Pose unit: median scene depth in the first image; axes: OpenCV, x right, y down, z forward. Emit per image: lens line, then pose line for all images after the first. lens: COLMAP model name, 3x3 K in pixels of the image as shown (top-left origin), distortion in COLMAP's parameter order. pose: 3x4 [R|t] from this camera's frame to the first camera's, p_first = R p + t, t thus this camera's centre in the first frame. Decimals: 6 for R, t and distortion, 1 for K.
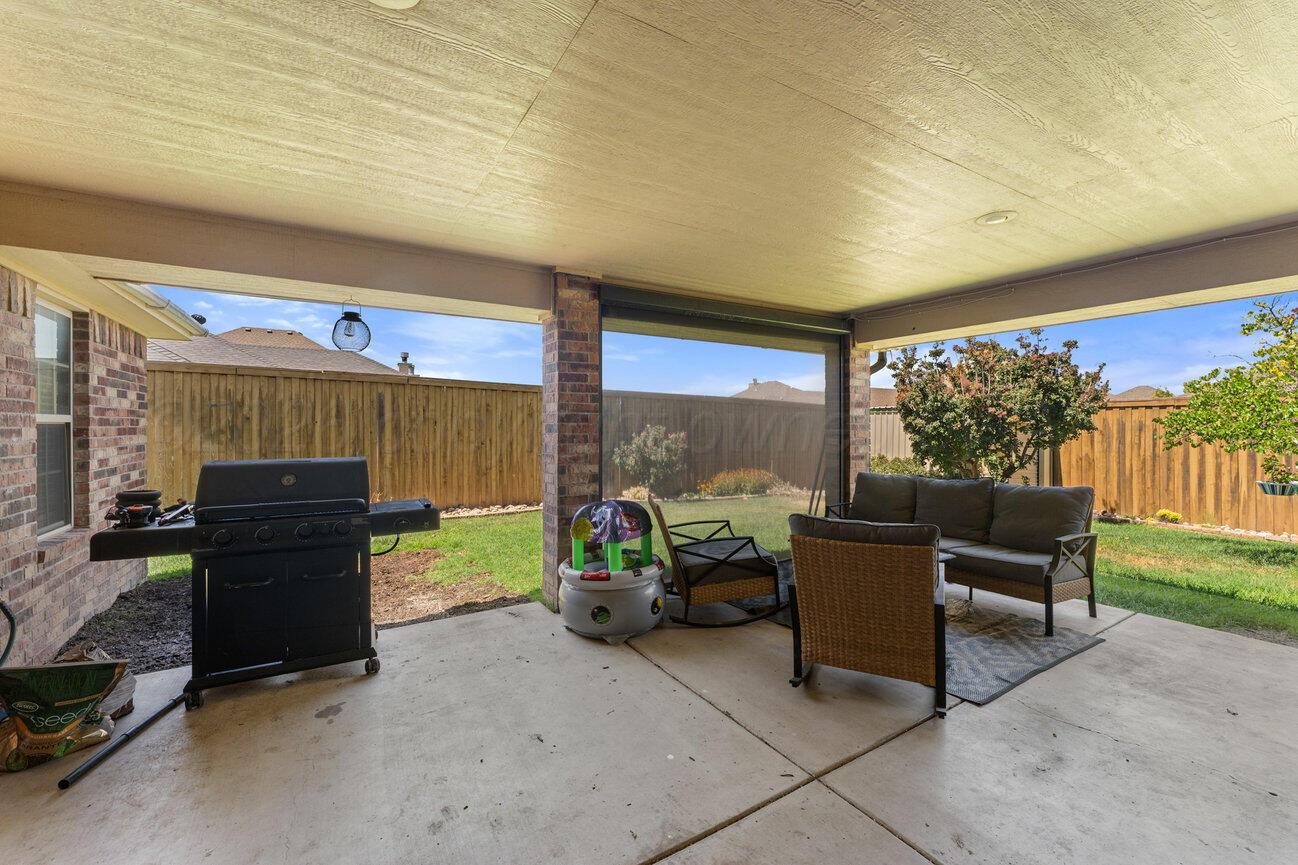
lens RADIAL K [[531.9, 0, 648.9], [0, 531.9, 419.4], [0, 0, 1]] dist [0.002355, -0.000023]
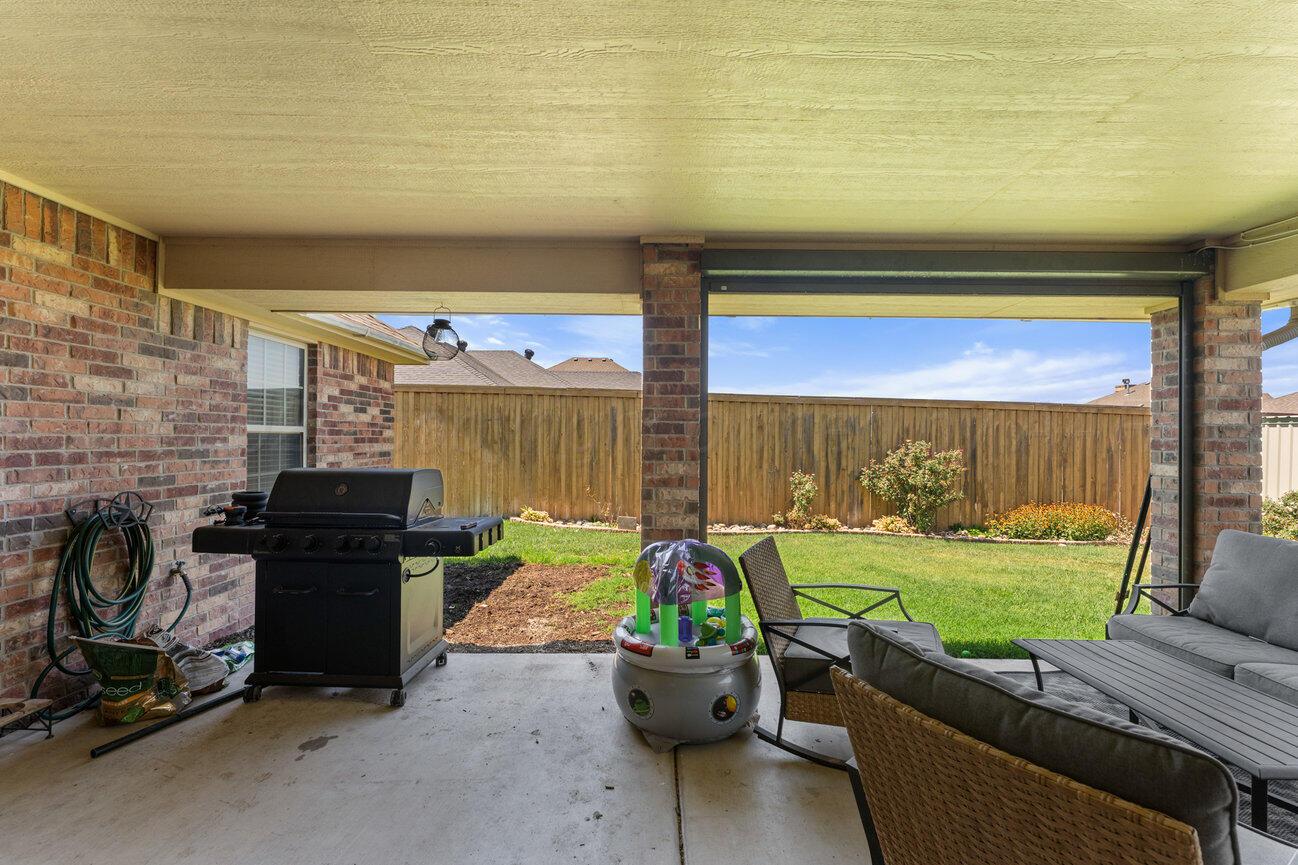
lens RADIAL K [[536.7, 0, 642.7], [0, 536.7, 430.1], [0, 0, 1]] dist [0.000816, 0.000053]
pose [[0.855525, 0.000074, -0.517761, 0.216883], [-0.003281, 0.999981, -0.005279, 0.003990], [0.517750, 0.006215, 0.855509, 0.289598]]
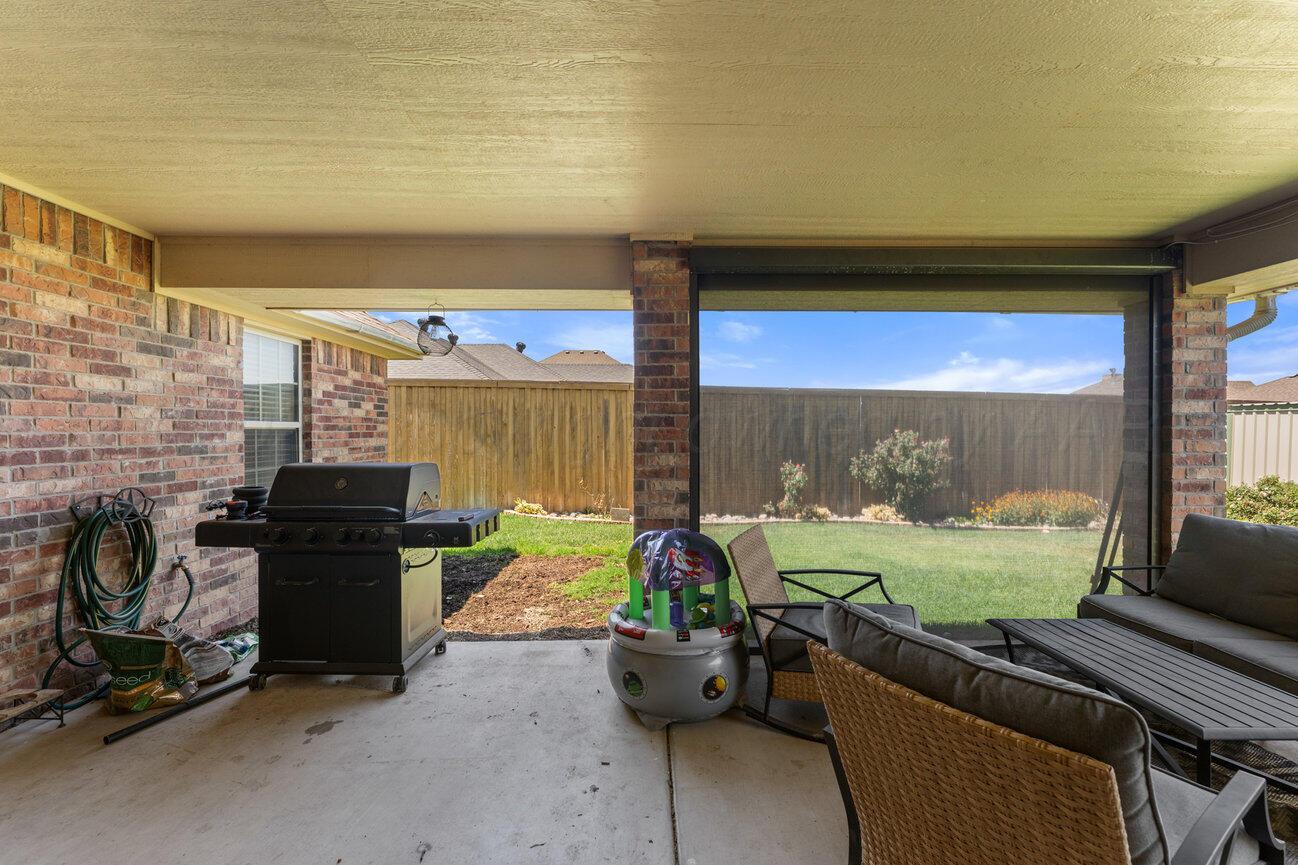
lens RADIAL K [[536.7, 0, 642.7], [0, 536.7, 430.1], [0, 0, 1]] dist [0.000816, 0.000053]
pose [[0.862524, 0.000269, -0.506016, 0.229177], [0.005258, 0.999941, 0.009494, 0.002839], [0.505988, -0.010849, 0.862472, 0.272081]]
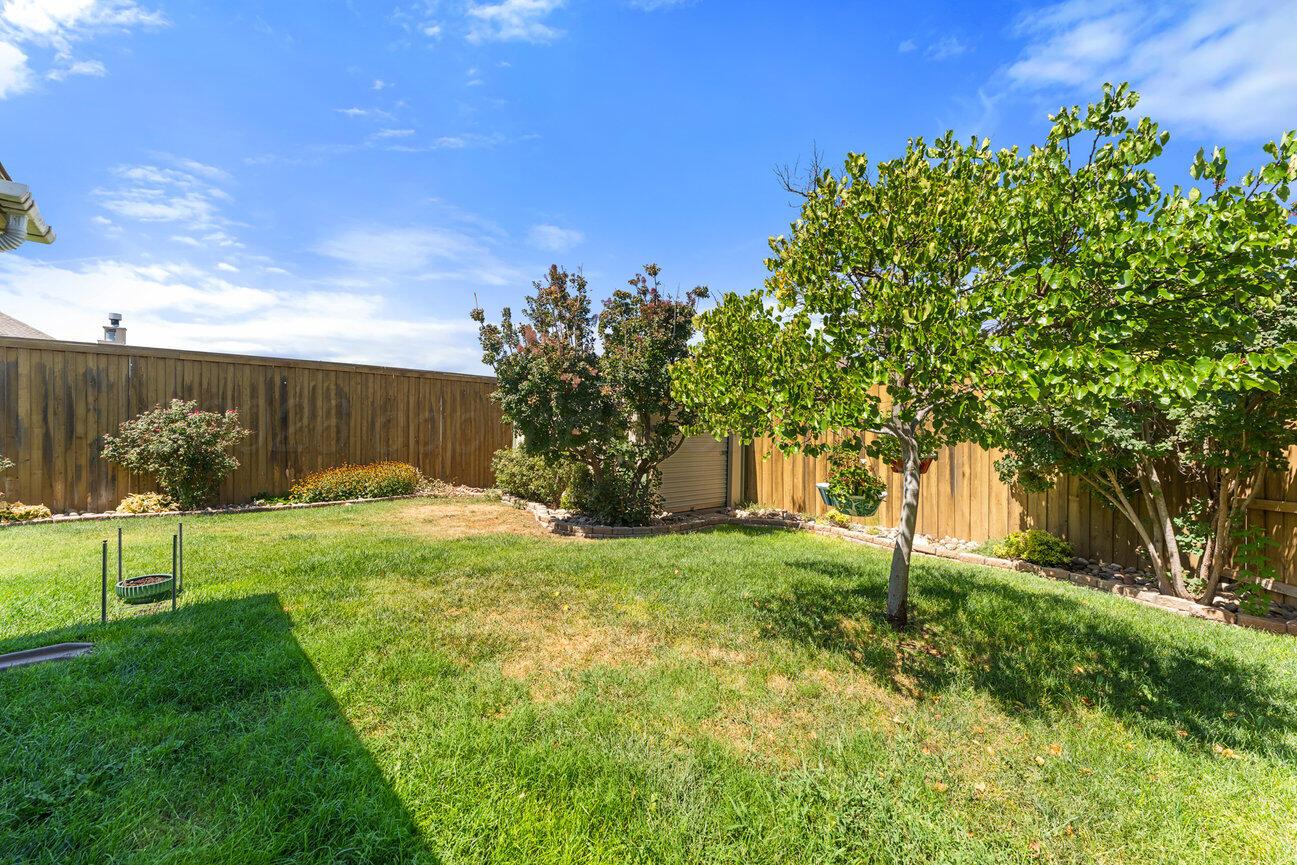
lens RADIAL K [[531.5, 0, 648.4], [0, 531.5, 419.4], [0, 0, 1]] dist [0.002355, -0.000023]
pose [[0.980285, 0.004206, 0.197545, 1.296923], [-0.008701, 0.999722, 0.021892, 0.046332], [-0.197398, -0.023180, 0.980049, 0.662491]]
